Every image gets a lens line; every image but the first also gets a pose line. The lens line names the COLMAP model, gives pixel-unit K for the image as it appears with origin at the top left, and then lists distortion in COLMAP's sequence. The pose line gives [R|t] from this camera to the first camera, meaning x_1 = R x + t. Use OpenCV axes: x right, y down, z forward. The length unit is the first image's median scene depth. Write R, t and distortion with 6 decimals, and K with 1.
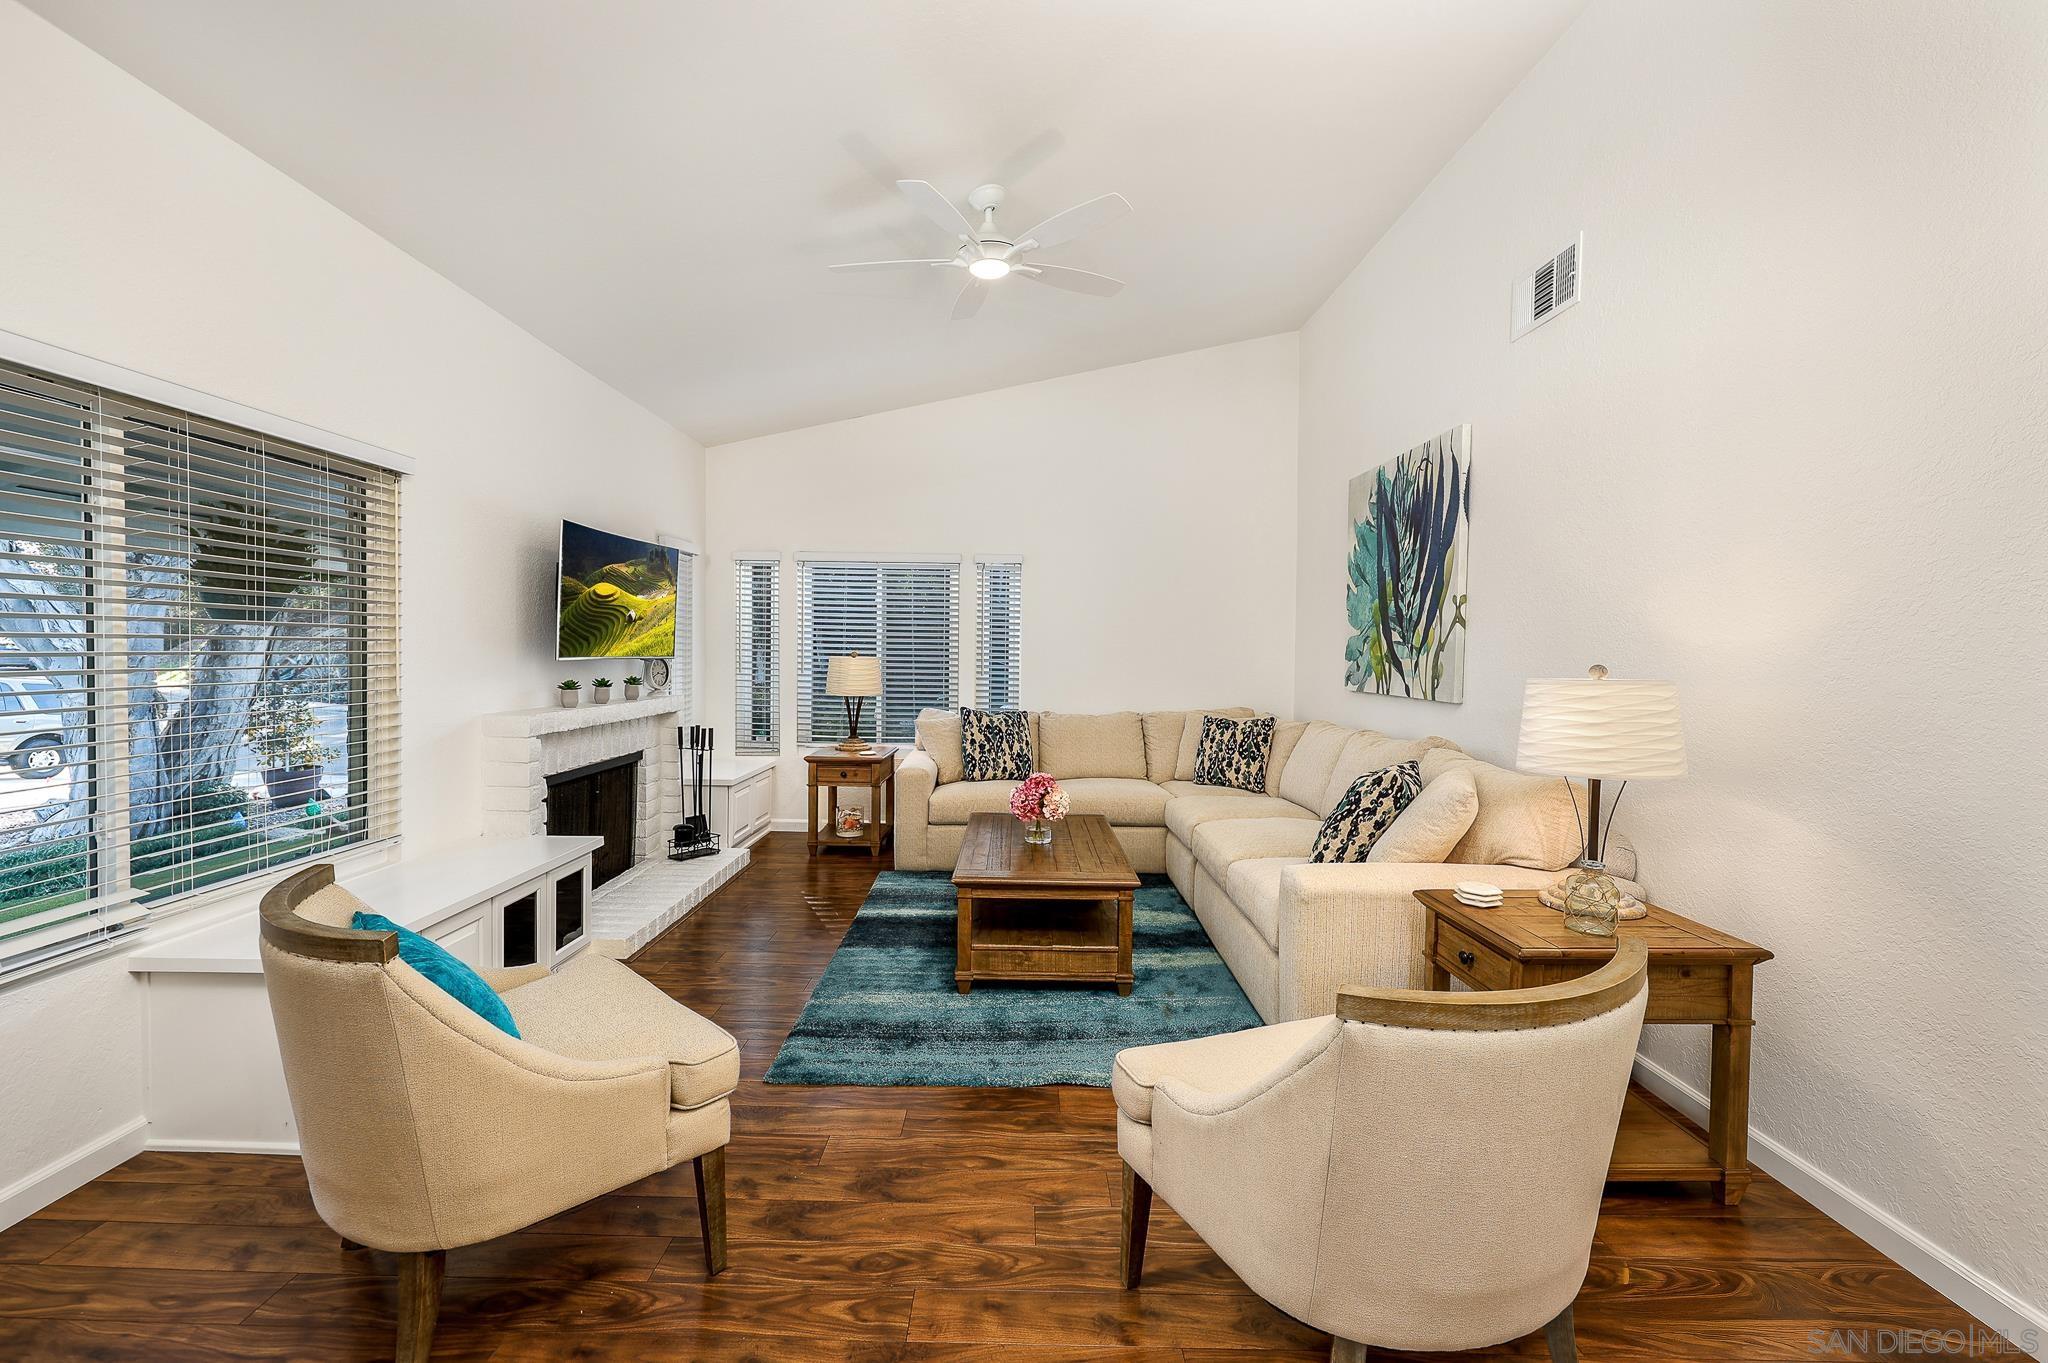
lens RADIAL K [[819.3, 0, 999.9], [0, 819.3, 675.3], [0, 0, 1]] dist [-0.000476, 0.000029]
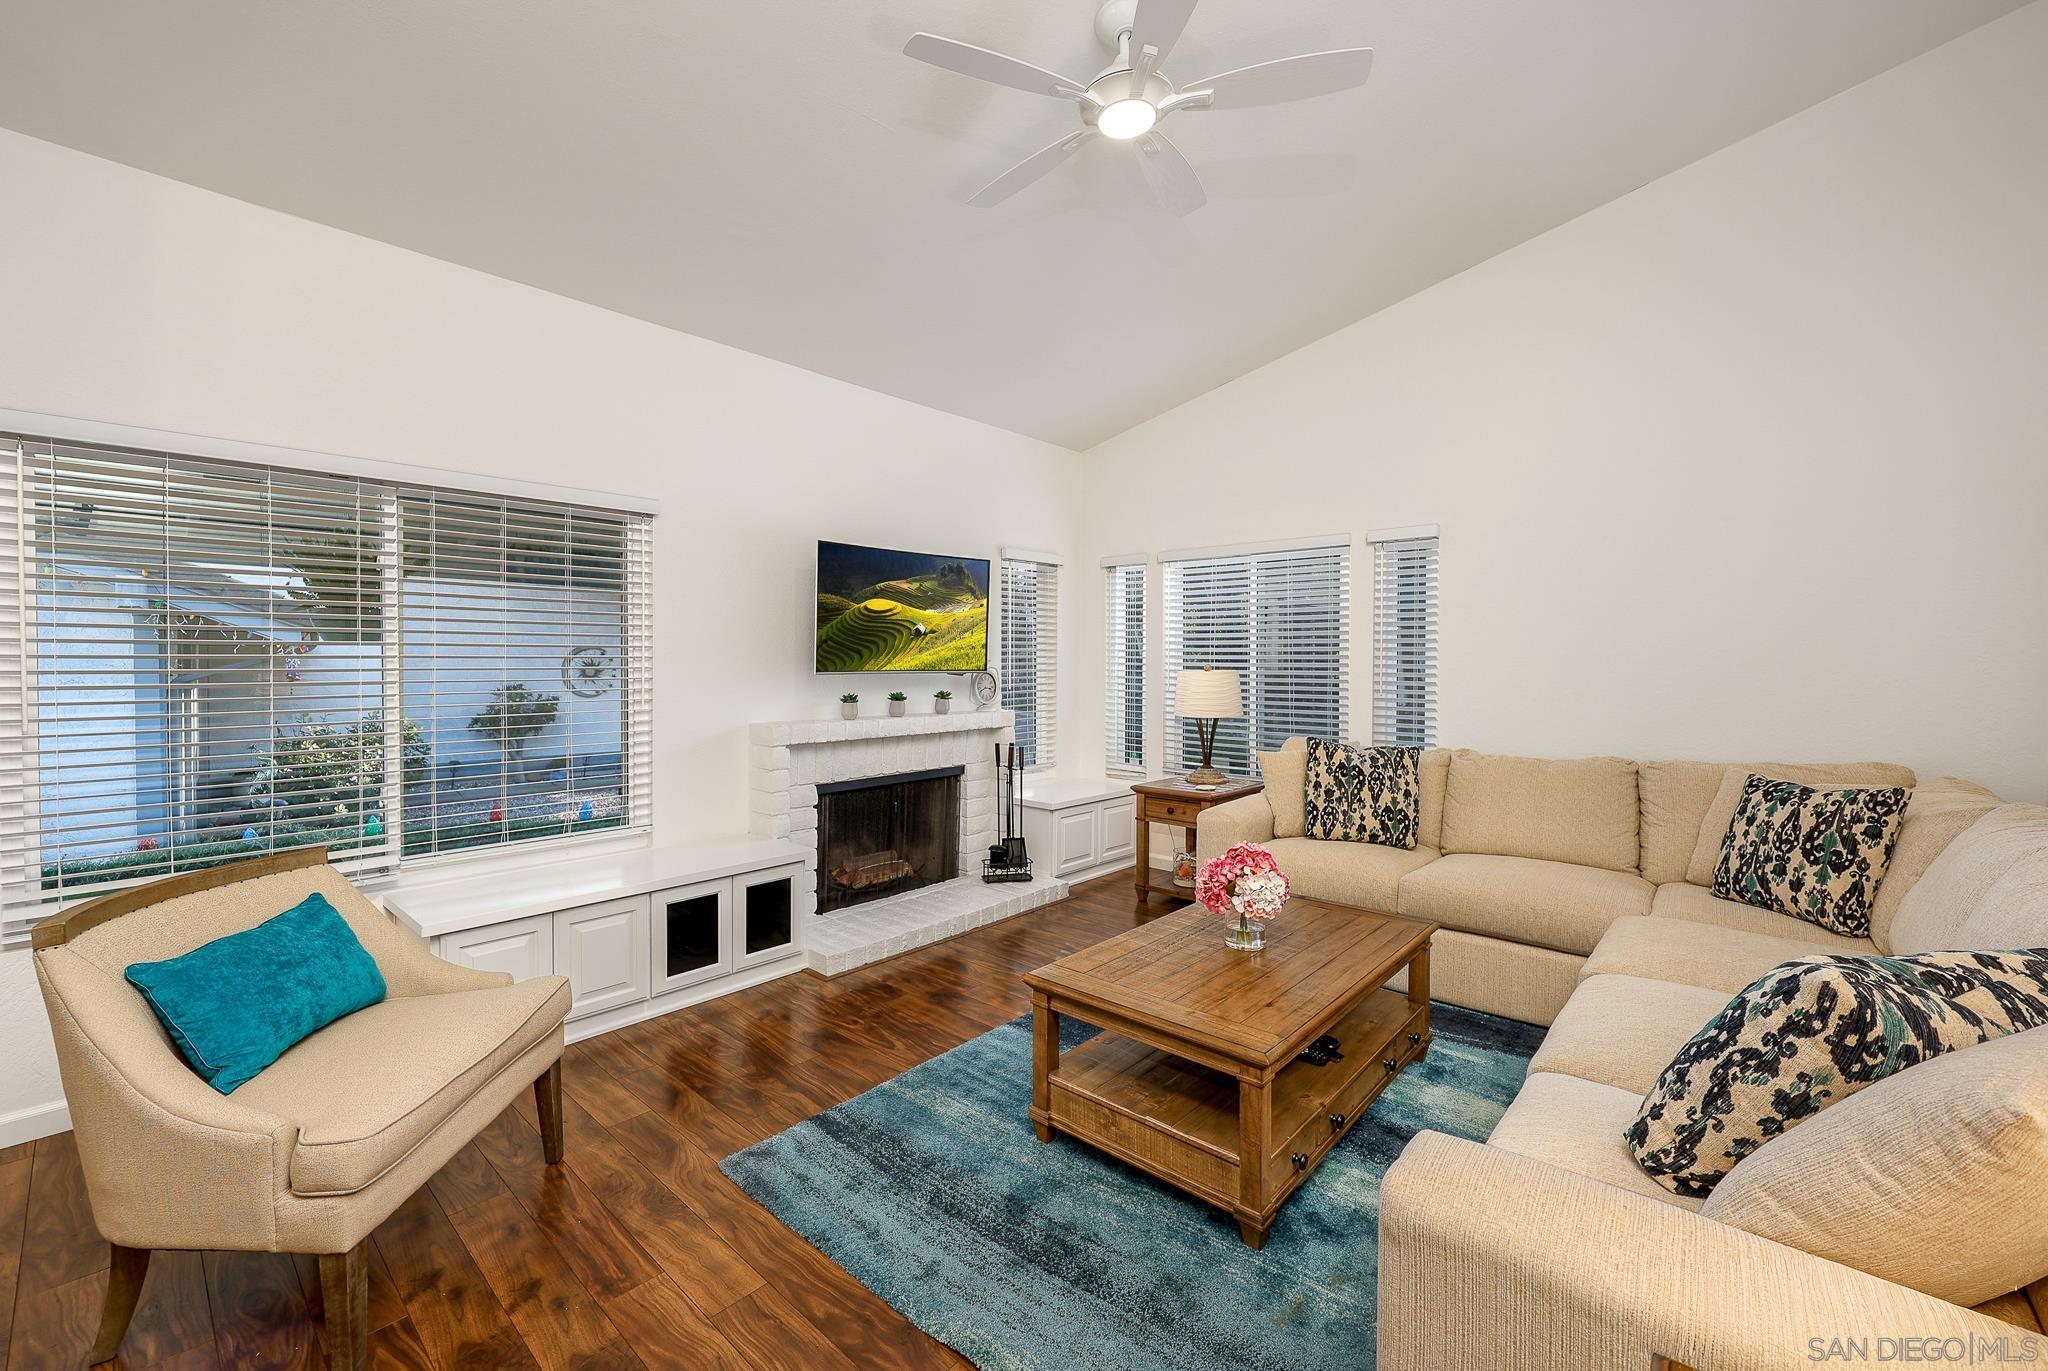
lens RADIAL K [[824.7, 0, 1026.3], [0, 824.7, 677.5], [0, 0, 1]] dist [0.000411, 0.000159]
pose [[0.754141, 0.001185, -0.656711, 0.273878], [-0.010896, 0.999883, -0.010709, -0.004804], [0.656622, 0.015231, 0.754066, 0.290766]]
